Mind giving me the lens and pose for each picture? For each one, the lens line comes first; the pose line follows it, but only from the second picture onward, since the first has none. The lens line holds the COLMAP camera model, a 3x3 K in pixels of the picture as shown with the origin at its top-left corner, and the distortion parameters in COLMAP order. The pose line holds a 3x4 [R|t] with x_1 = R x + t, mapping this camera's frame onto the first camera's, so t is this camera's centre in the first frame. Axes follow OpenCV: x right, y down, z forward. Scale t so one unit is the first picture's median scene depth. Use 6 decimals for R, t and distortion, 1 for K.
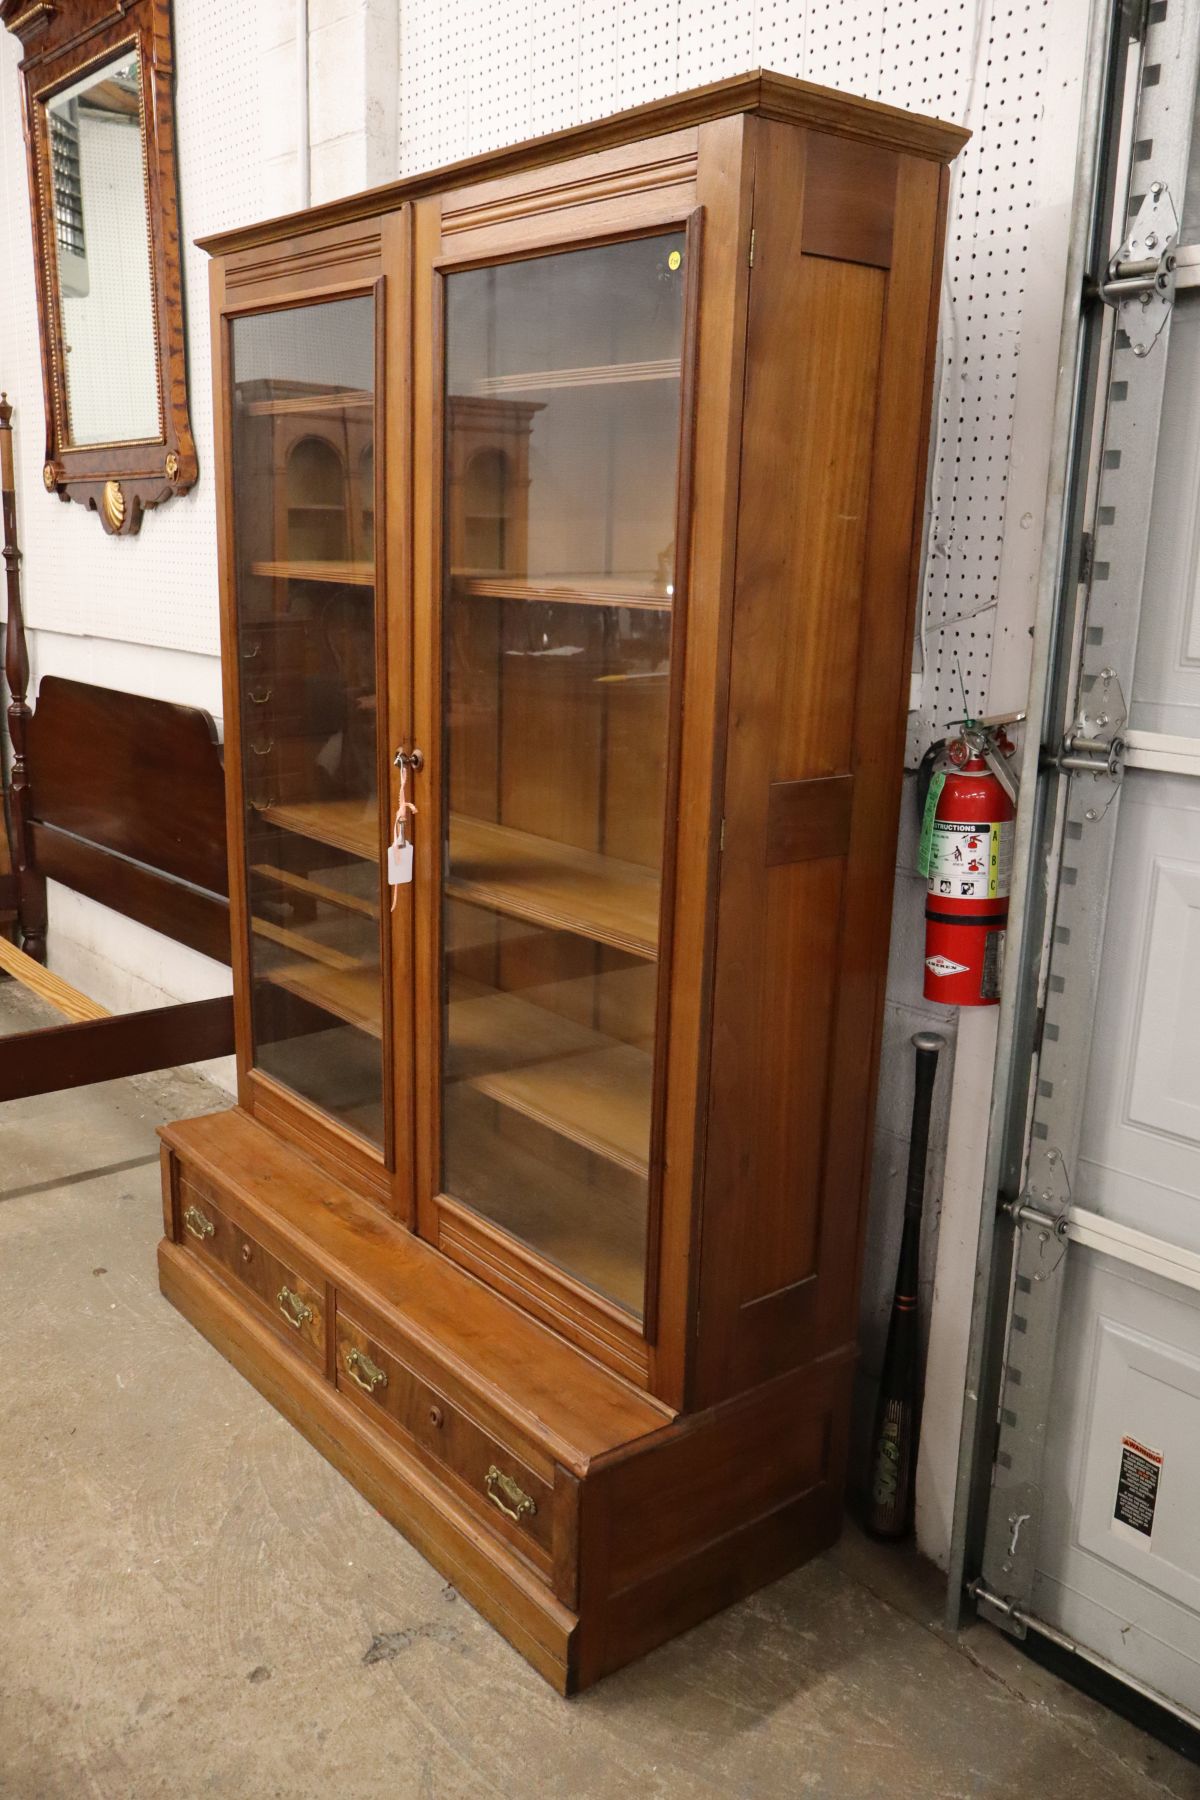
lens RADIAL K [[1465.1, 0, 600.0], [0, 1465.1, 900.0], [0, 0, 1]] dist [0.011901, 0.003251]
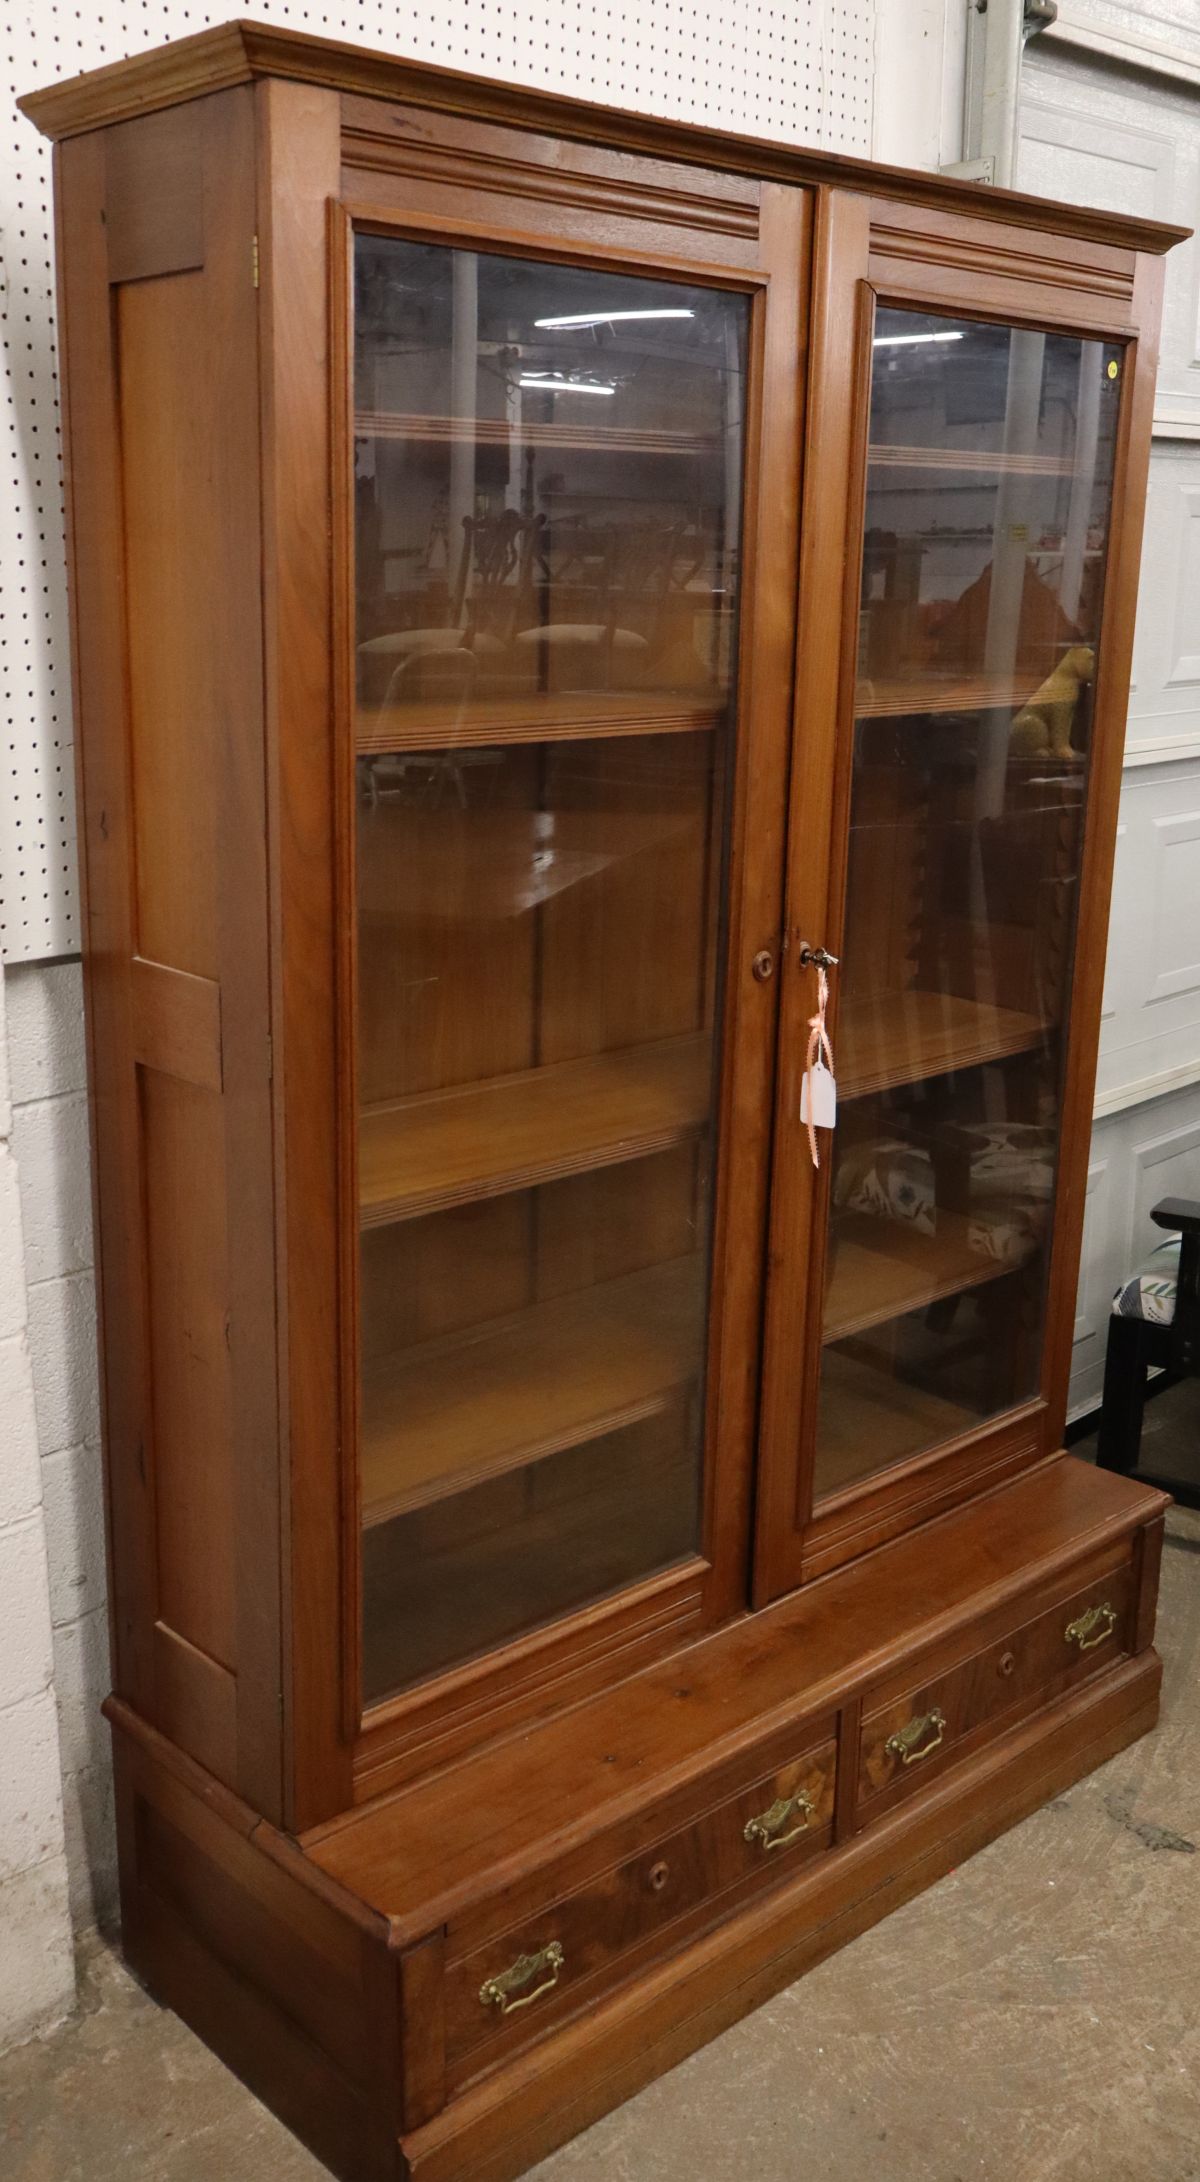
lens RADIAL K [[1977.8, 0, 511.8], [0, 1977.8, 995.4], [0, 0, 1]] dist [-0.117391, 0.182835]
pose [[-0.038371, -0.245928, 0.968528, -1.065989], [0.232636, 0.940411, 0.248006, -0.346824], [-0.971807, 0.234831, 0.021127, 1.132194]]
